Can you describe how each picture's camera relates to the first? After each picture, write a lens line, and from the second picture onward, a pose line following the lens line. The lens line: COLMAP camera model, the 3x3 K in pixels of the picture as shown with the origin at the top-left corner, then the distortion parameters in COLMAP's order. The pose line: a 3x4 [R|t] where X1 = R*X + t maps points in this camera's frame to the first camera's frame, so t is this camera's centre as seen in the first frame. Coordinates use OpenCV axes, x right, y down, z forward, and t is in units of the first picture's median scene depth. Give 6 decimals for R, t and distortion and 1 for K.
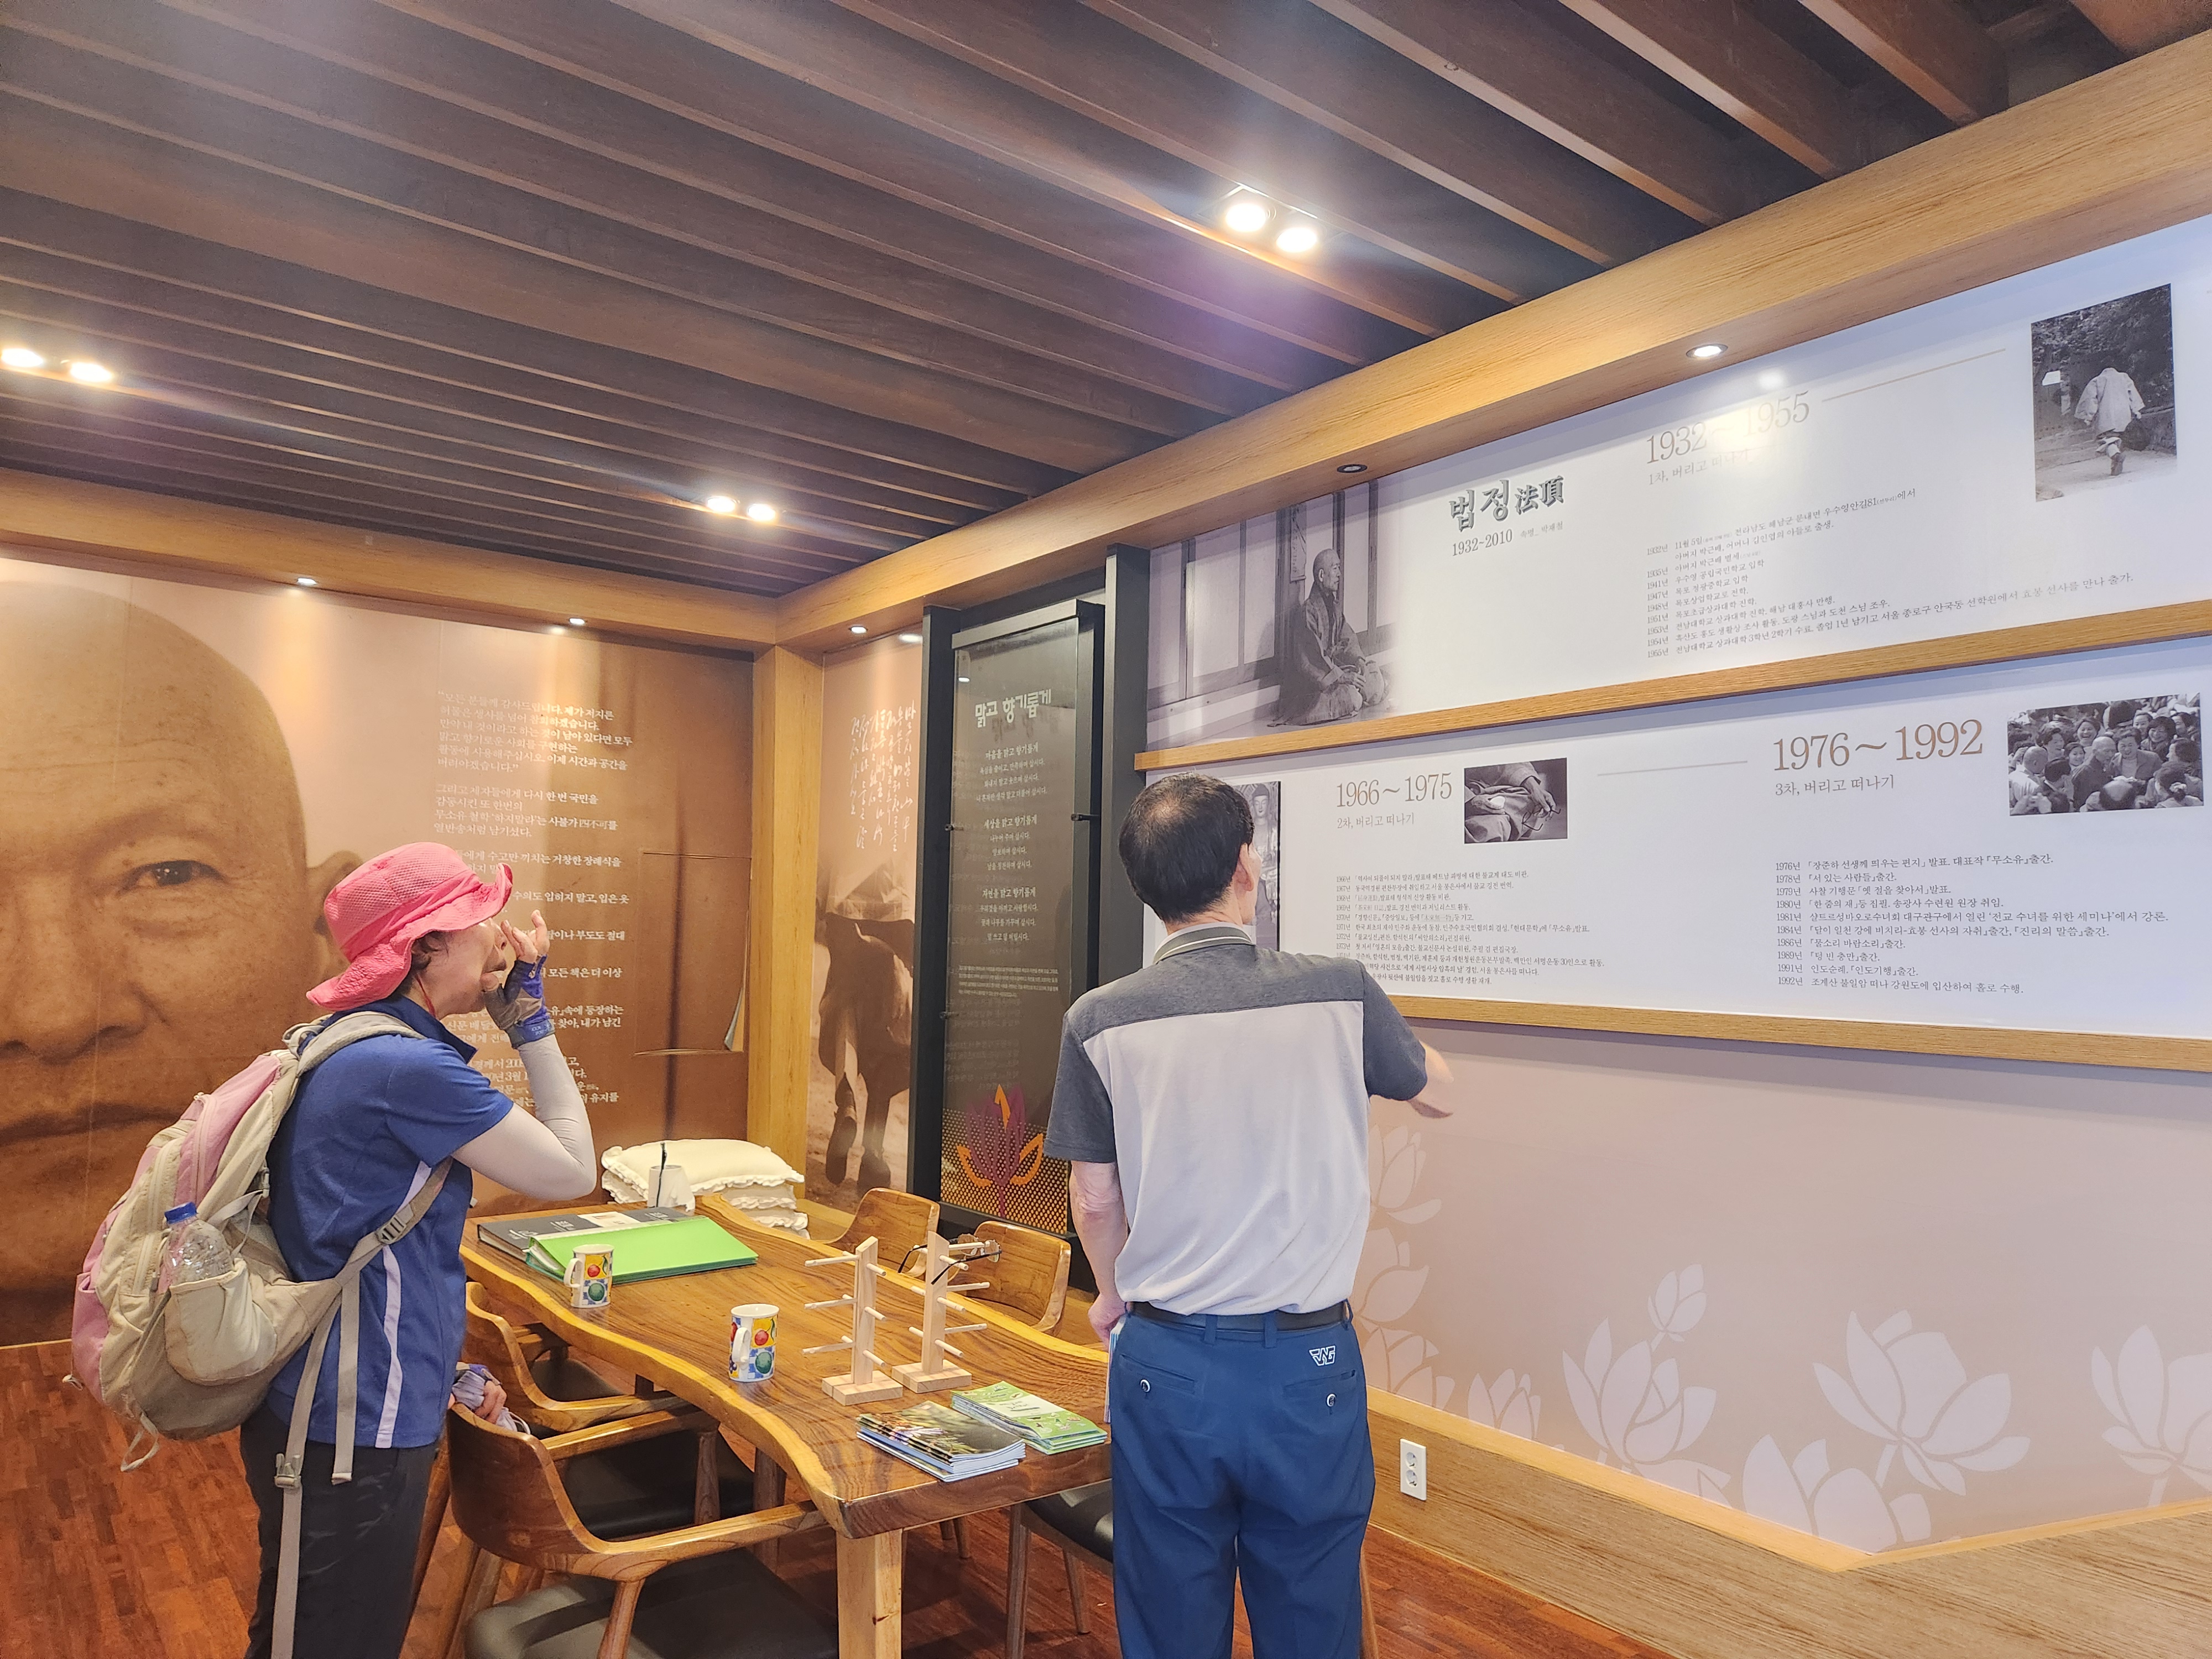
lens RADIAL K [[1486.9, 0, 1104.6], [0, 1486.9, 835.7], [0, 0, 1]] dist [0.063440, -0.016174]
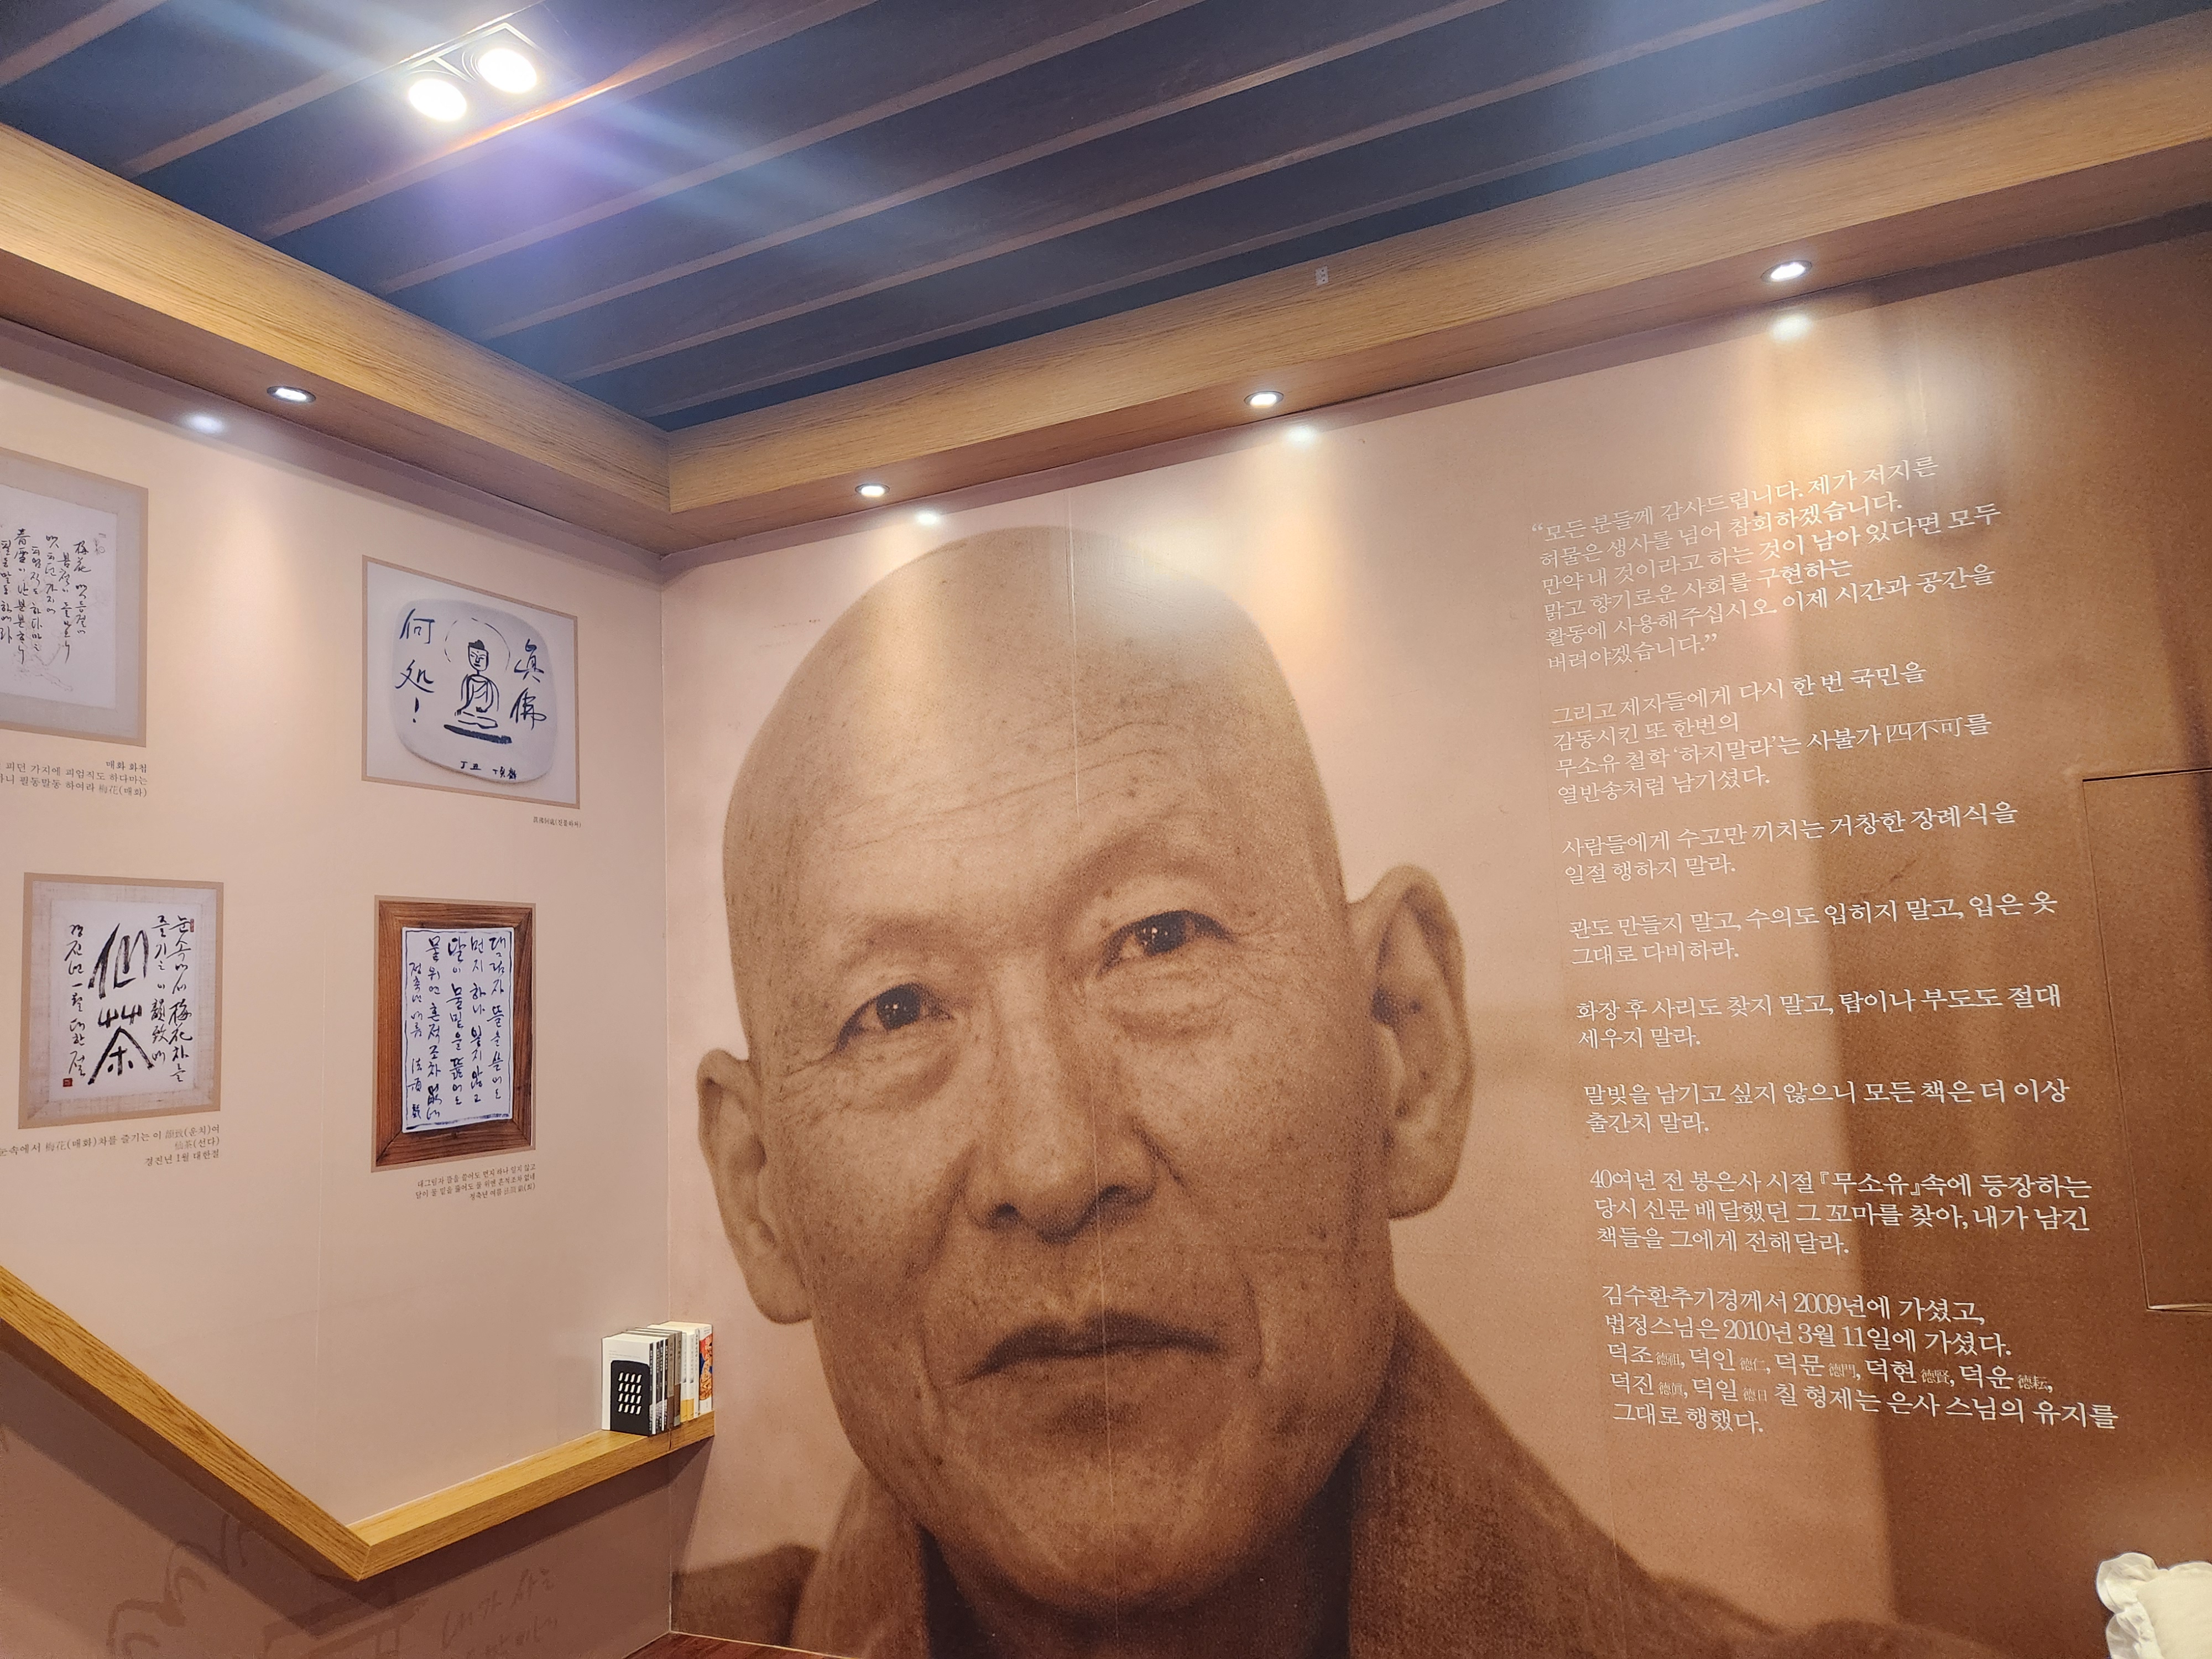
lens RADIAL K [[1486.9, 0, 1101.1], [0, 1486.9, 824.9], [0, 0, 1]] dist [0.063440, -0.016174]
pose [[0.435364, -0.141382, -0.889083, -0.081871], [0.123382, 0.987643, -0.096638, 0.035352], [0.891760, -0.067625, 0.447428, 0.697401]]
